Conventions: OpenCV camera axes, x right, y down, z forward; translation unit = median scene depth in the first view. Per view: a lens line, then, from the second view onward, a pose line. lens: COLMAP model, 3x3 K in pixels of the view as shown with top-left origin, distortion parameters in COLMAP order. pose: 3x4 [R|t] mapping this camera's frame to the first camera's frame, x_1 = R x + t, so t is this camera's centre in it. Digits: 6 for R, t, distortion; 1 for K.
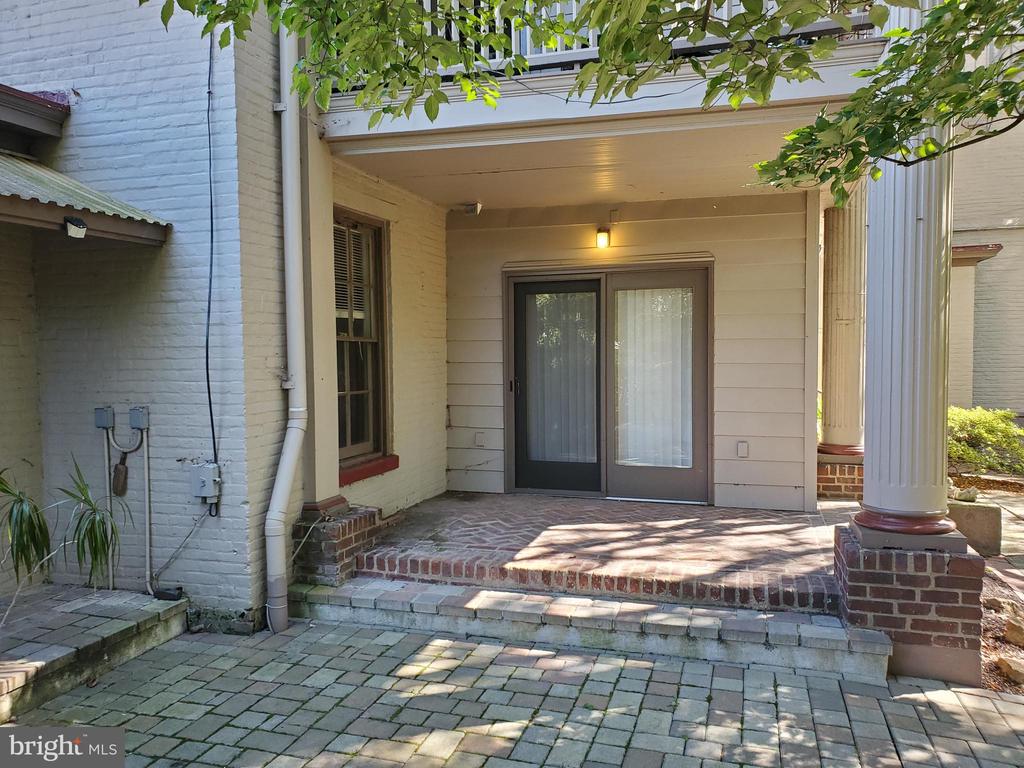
lens RADIAL K [[804.3, 0, 510.1], [0, 804.3, 386.9], [0, 0, 1]] dist [0.016290, 0.003315]
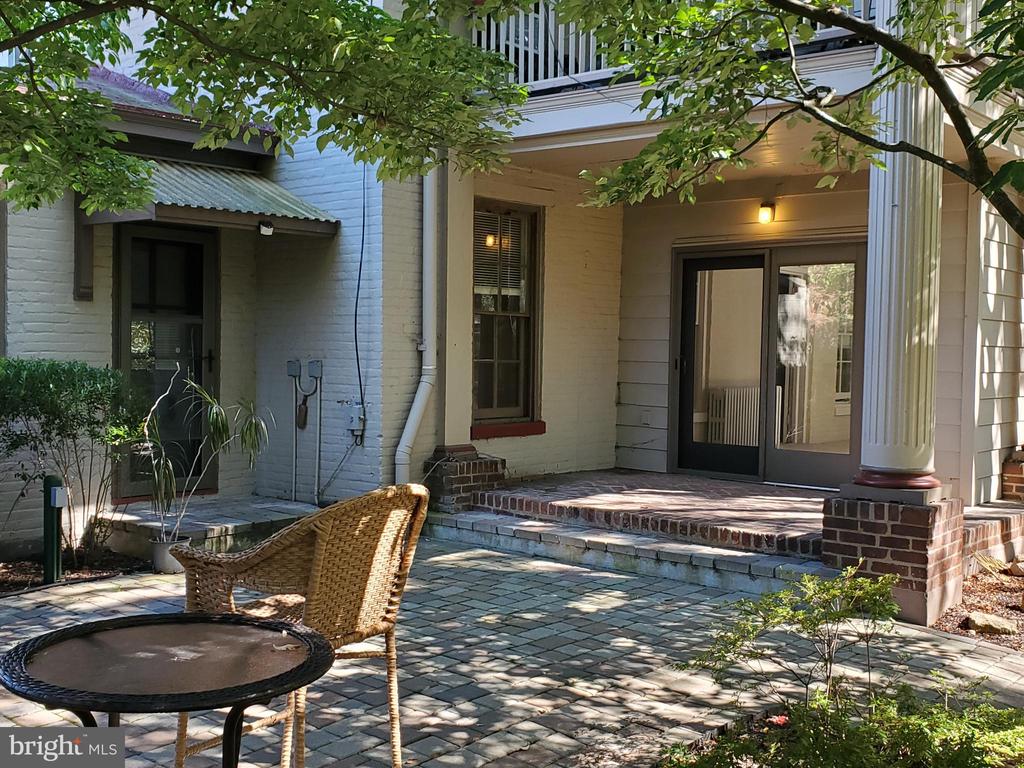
lens RADIAL K [[1226.7, 0, 513.3], [0, 1226.7, 382.8], [0, 0, 1]] dist [0.266269, 0.000000]
pose [[0.912002, 0.033721, -0.408798, 0.653308], [-0.041923, 0.999059, -0.011116, 0.069783], [0.408038, 0.027276, 0.912557, -0.696951]]
